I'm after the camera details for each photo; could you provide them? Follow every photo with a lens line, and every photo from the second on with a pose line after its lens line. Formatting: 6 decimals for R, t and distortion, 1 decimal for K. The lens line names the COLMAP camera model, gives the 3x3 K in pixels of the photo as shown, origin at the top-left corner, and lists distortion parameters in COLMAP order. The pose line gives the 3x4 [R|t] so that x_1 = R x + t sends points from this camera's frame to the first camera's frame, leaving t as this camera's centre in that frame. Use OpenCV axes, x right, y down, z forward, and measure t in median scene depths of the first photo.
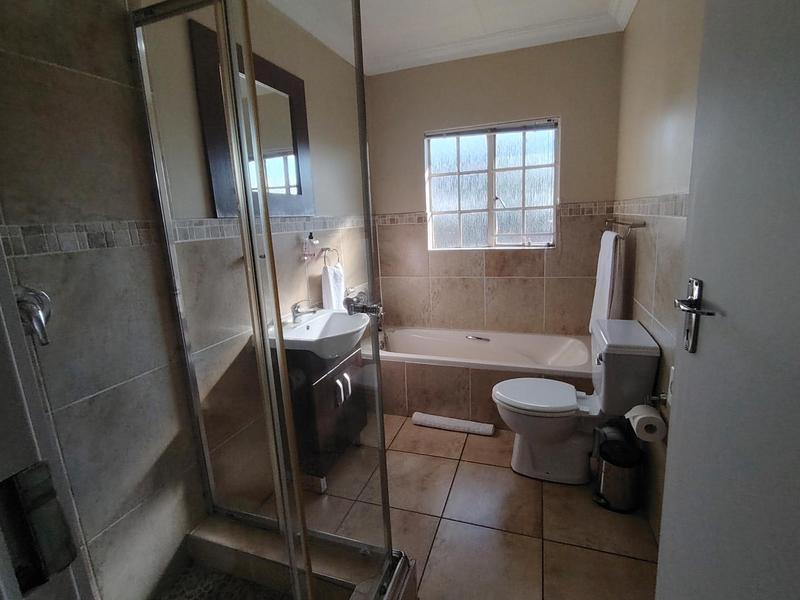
lens RADIAL K [[388.7, 0, 401.5], [0, 388.7, 300.4], [0, 0, 1]] dist [-0.017530, 0.001999]
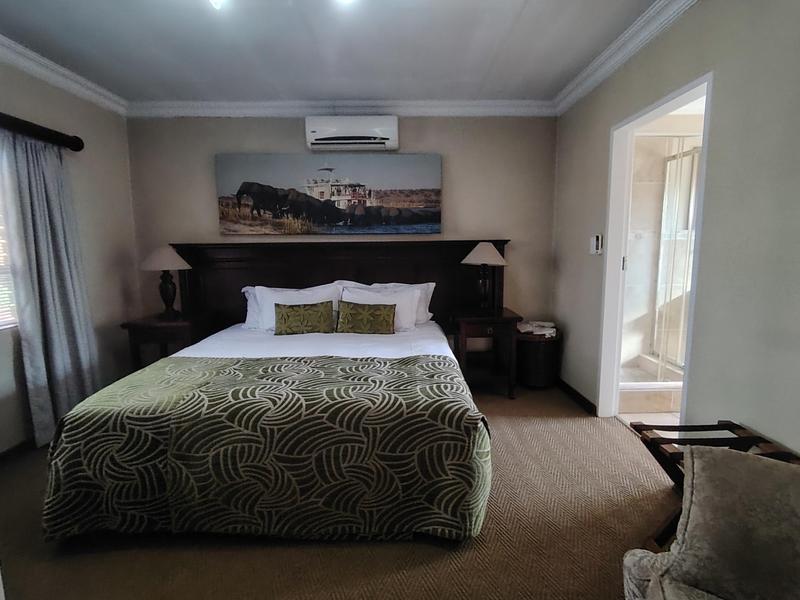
lens RADIAL K [[388.7, 0, 397.0], [0, 388.7, 301.8], [0, 0, 1]] dist [-0.017530, 0.001999]
pose [[0.417835, 0.171720, -0.892147, 1.053410], [-0.182577, 0.977813, 0.102700, 0.329738], [0.889989, 0.119974, 0.439916, -1.697823]]
